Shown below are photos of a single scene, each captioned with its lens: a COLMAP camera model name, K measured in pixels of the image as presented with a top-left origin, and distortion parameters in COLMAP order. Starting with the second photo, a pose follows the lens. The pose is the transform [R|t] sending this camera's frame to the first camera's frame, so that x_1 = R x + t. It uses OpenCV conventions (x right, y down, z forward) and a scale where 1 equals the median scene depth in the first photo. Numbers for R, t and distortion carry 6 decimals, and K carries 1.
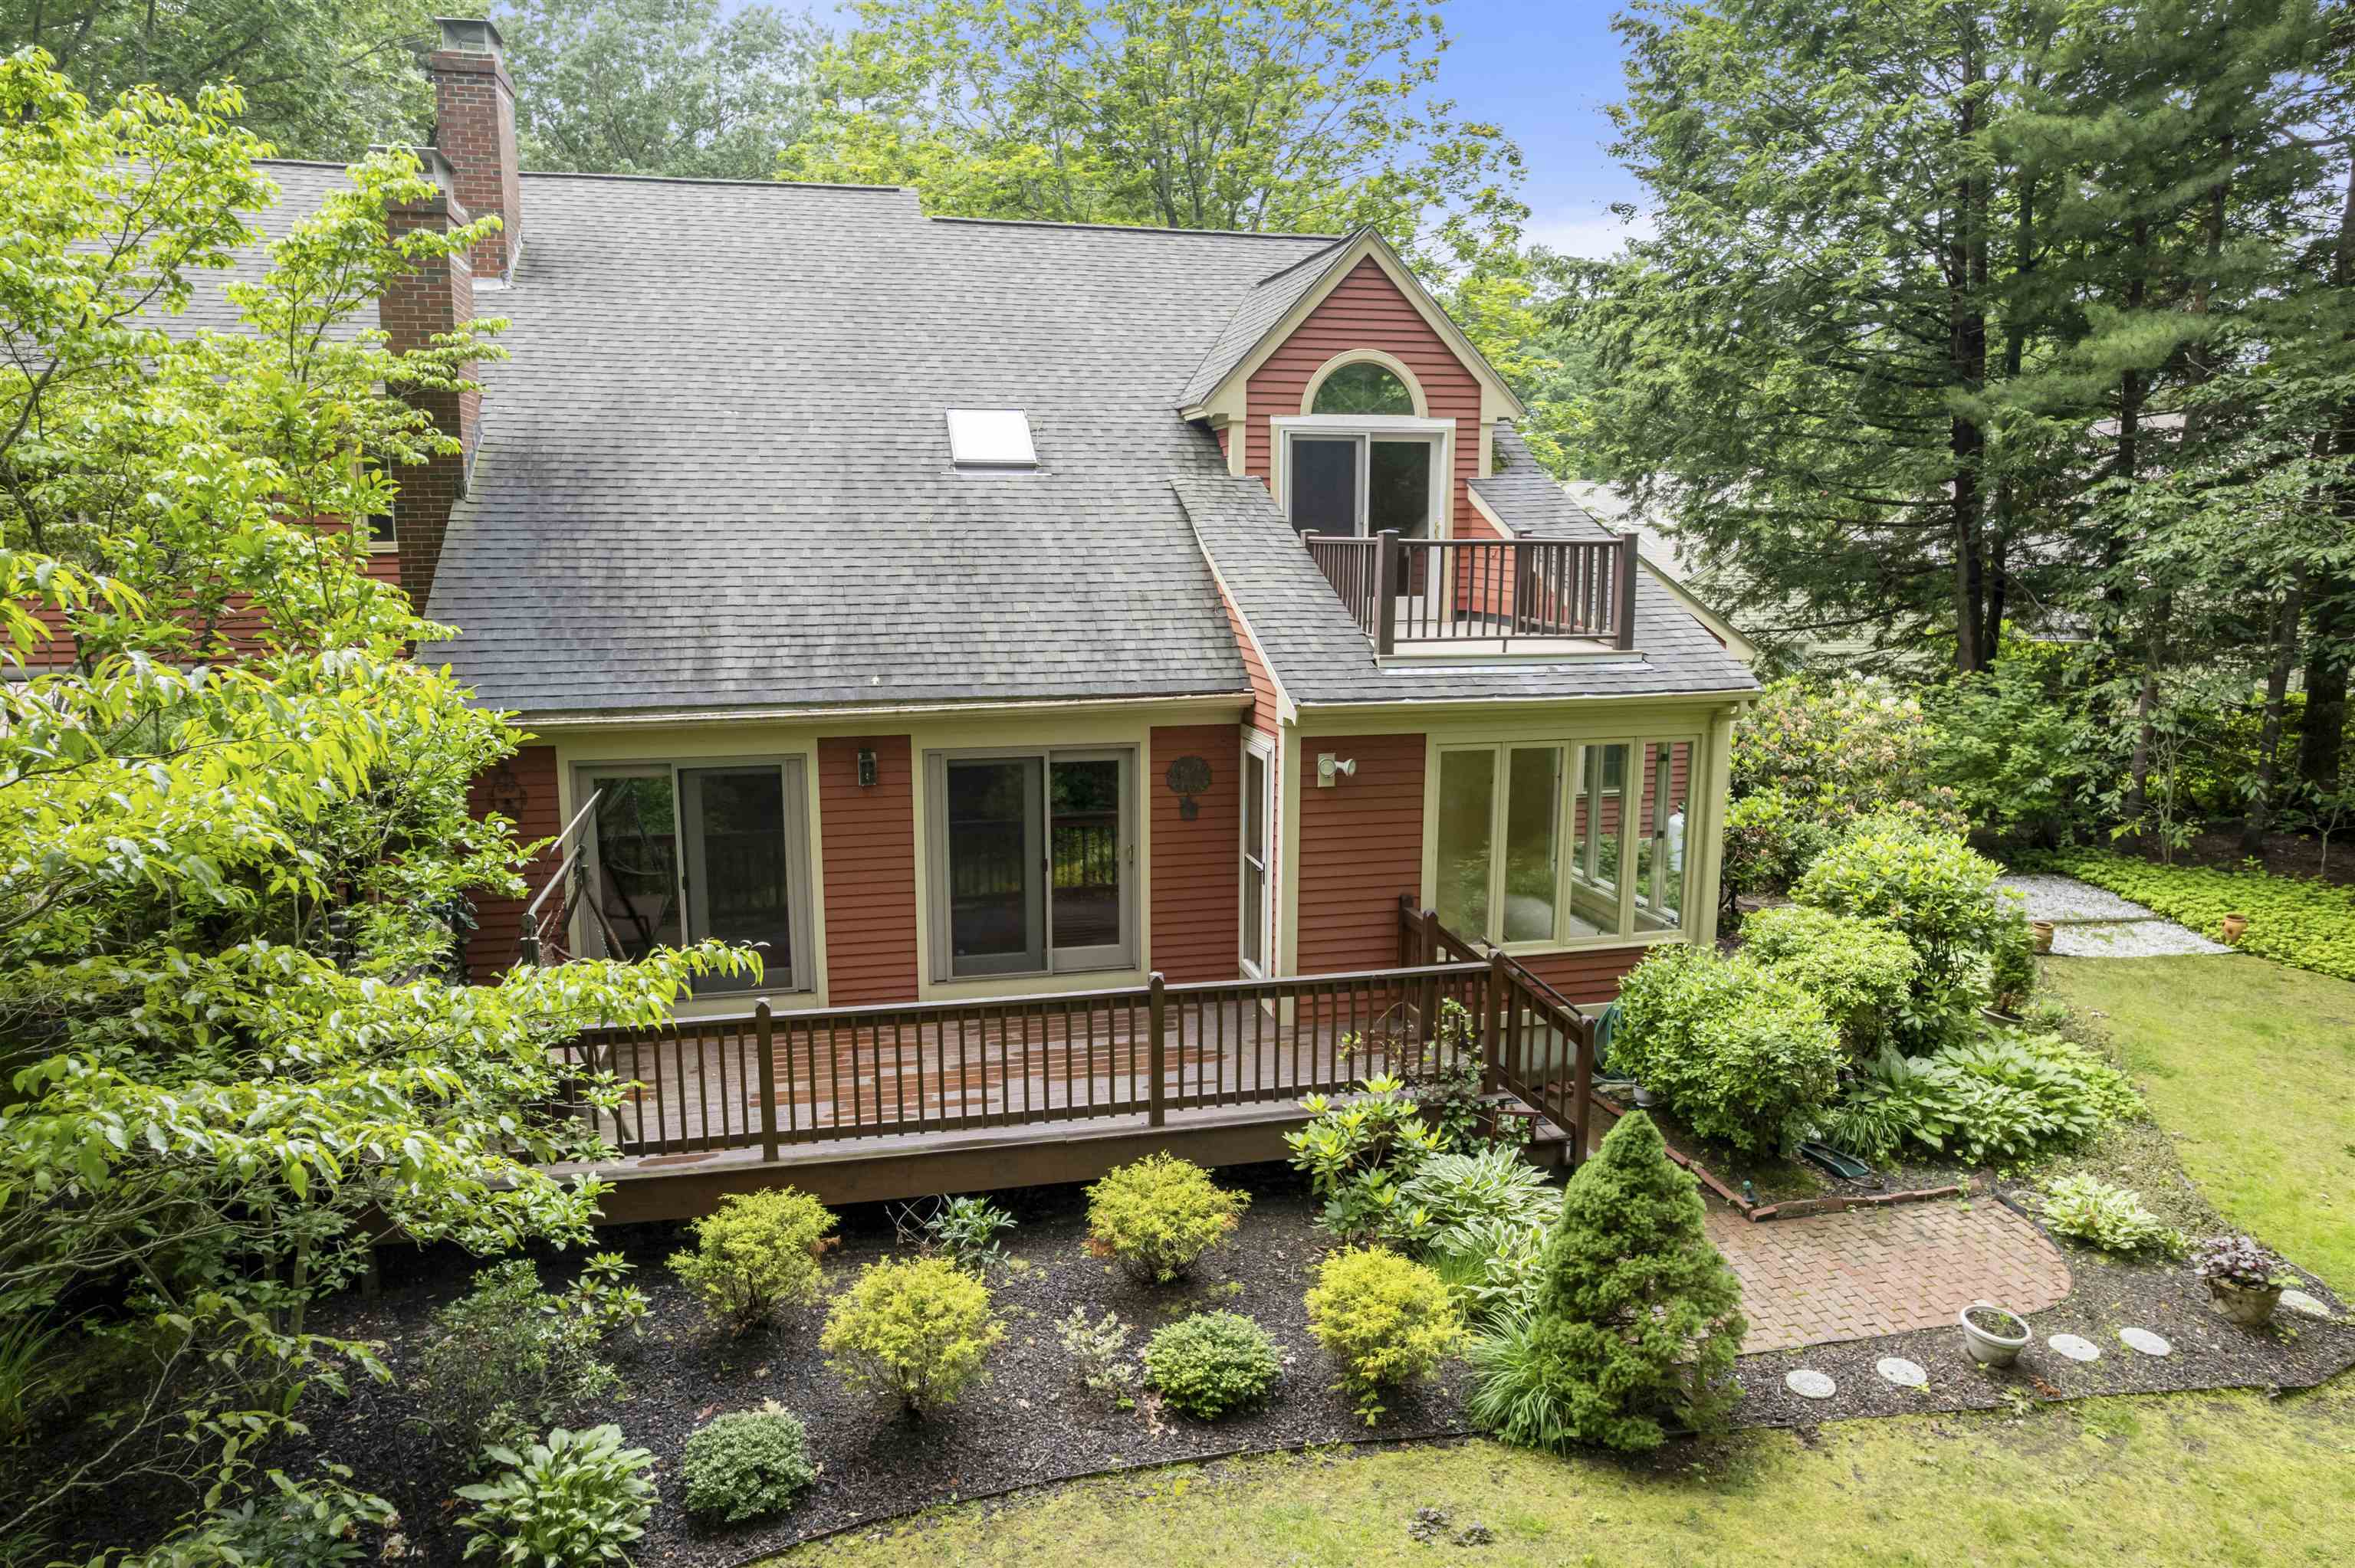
lens RADIAL K [[1507.4, 0, 1158.5], [0, 1507.4, 794.8], [0, 0, 1]] dist [-0.057607, 0.038839]
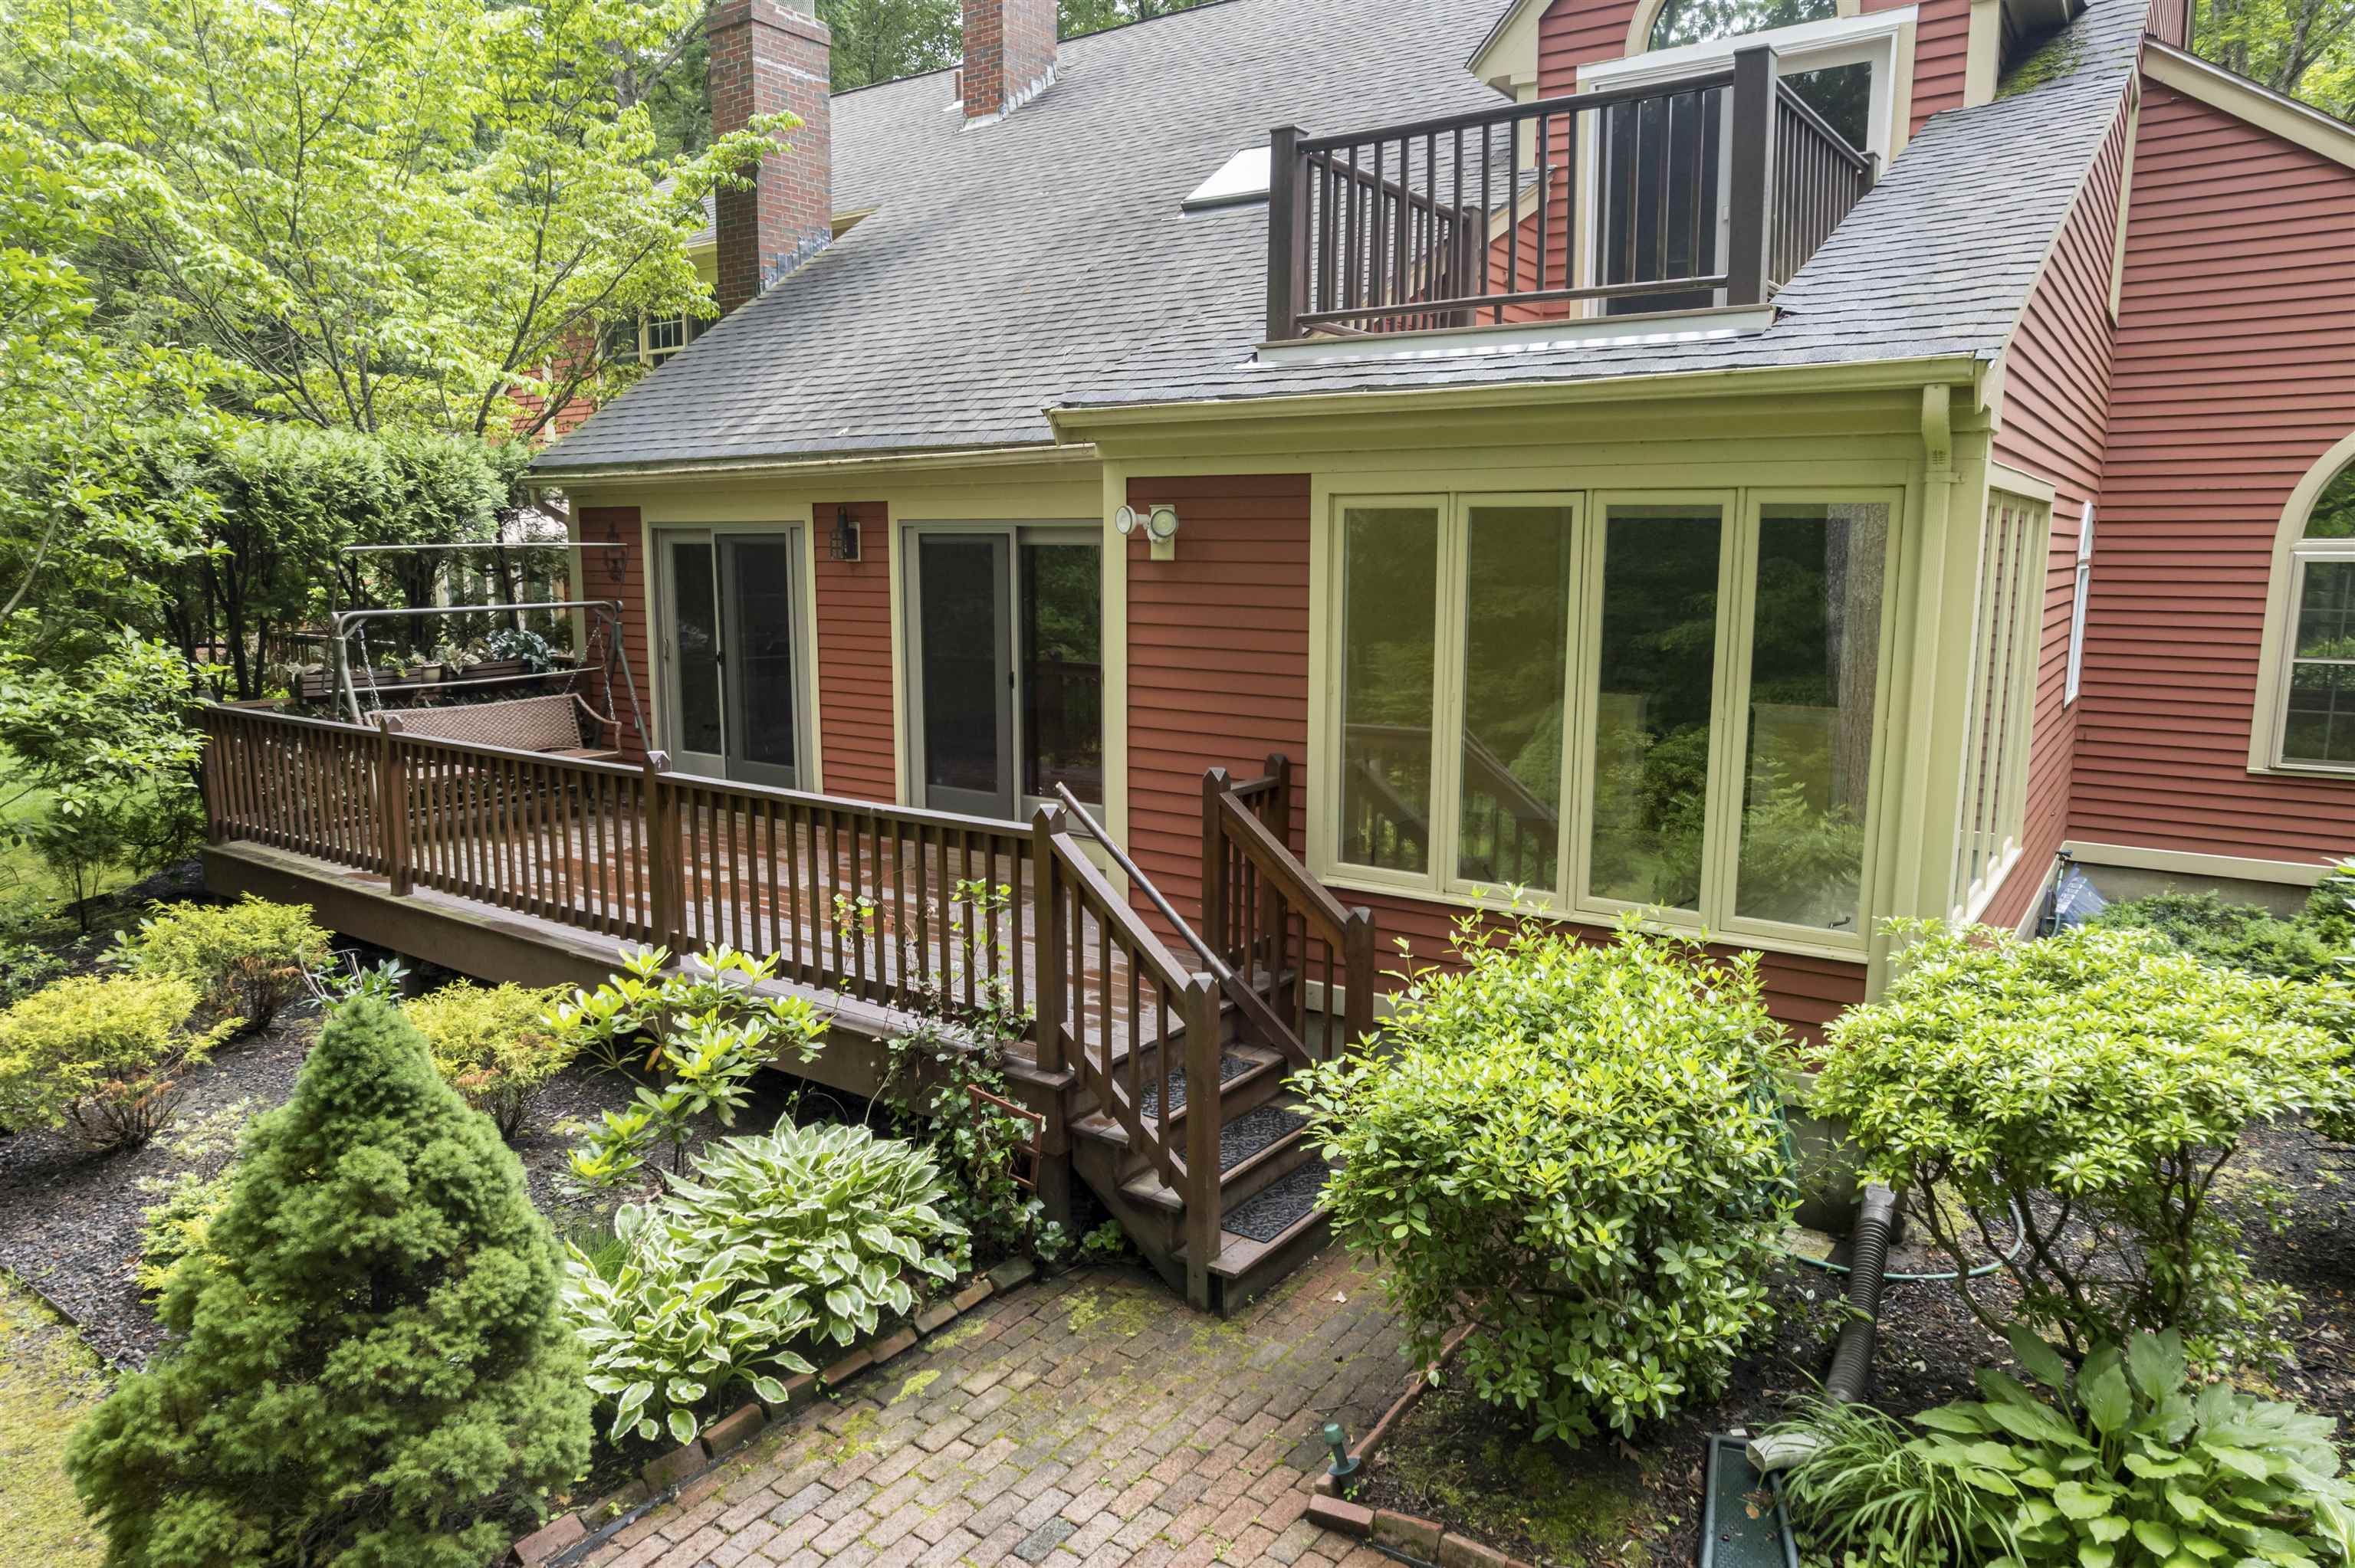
lens RADIAL K [[1507.4, 0, 1179.0], [0, 1507.4, 778.7], [0, 0, 1]] dist [-0.057607, 0.038839]
pose [[0.668885, 0.120041, -0.733610, 0.562321], [-0.132666, 0.990309, 0.041083, 0.055091], [0.731432, 0.069846, 0.678328, 0.568861]]
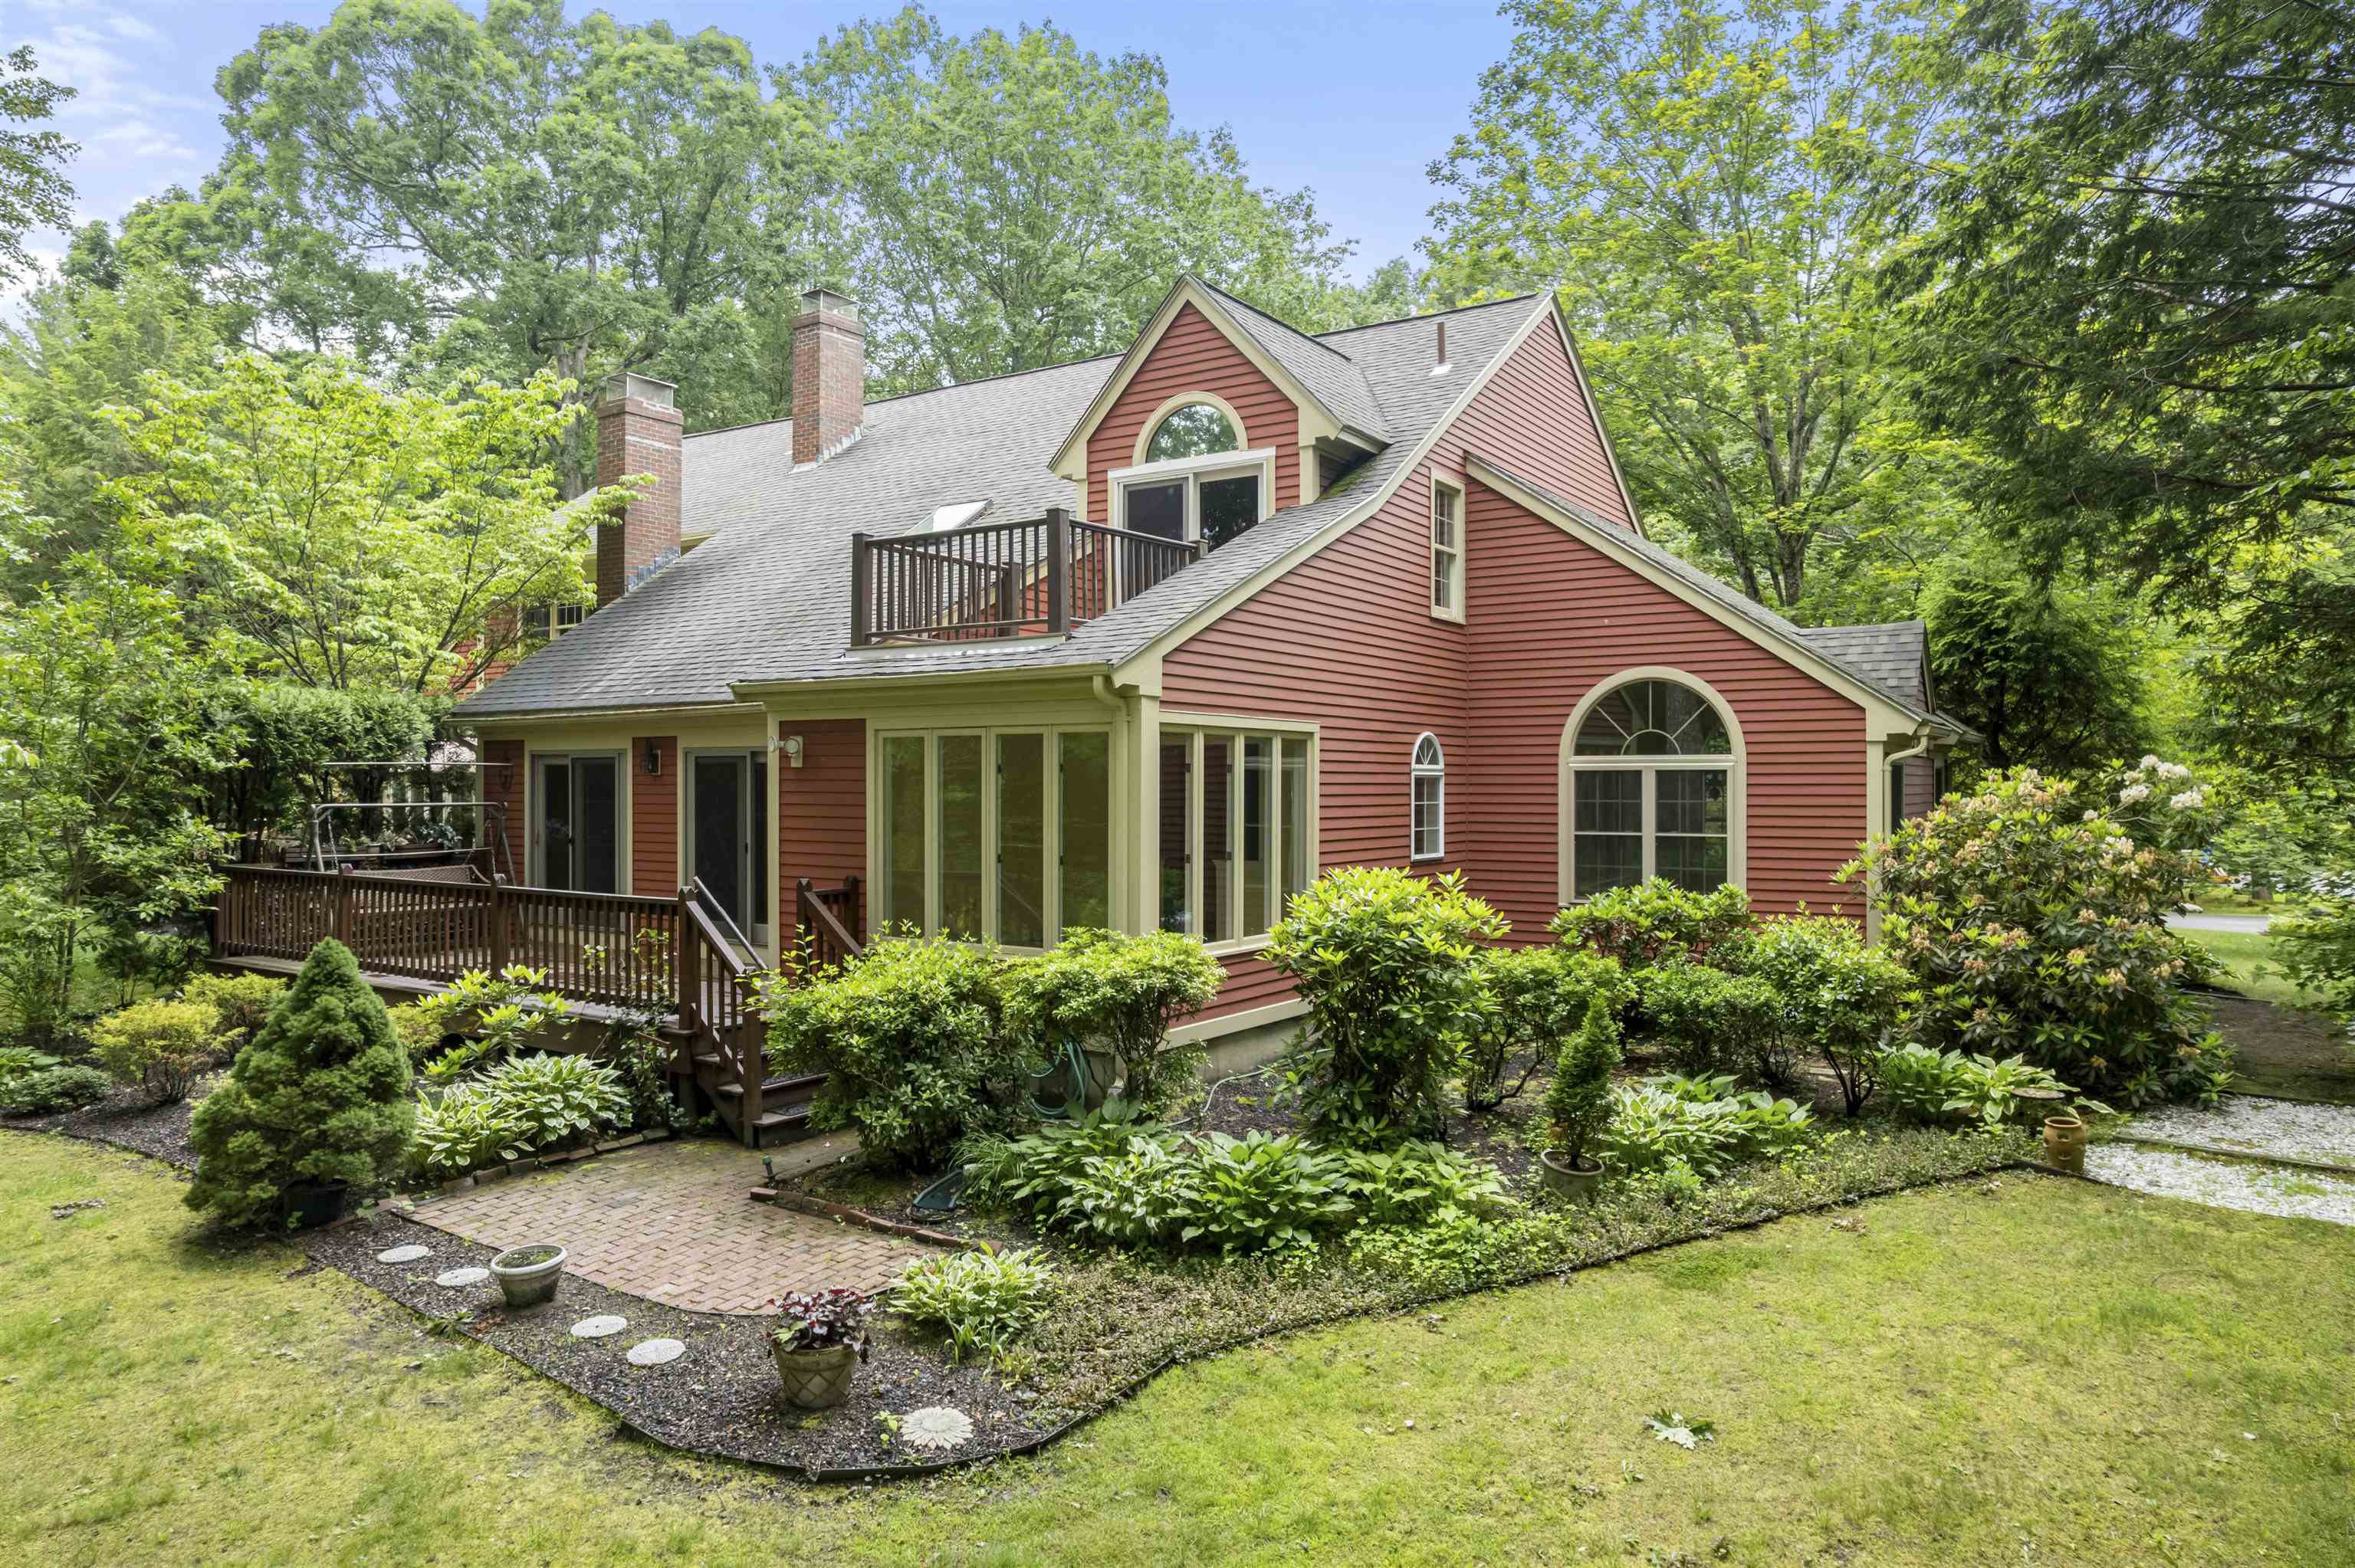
lens RADIAL K [[1507.4, 0, 1163.2], [0, 1507.4, 782.3], [0, 0, 1]] dist [-0.057607, 0.038839]
pose [[0.684300, 0.003048, -0.729194, 1.048671], [-0.129555, 0.984590, -0.117463, 0.094444], [0.717600, 0.174851, 0.674150, 0.443036]]
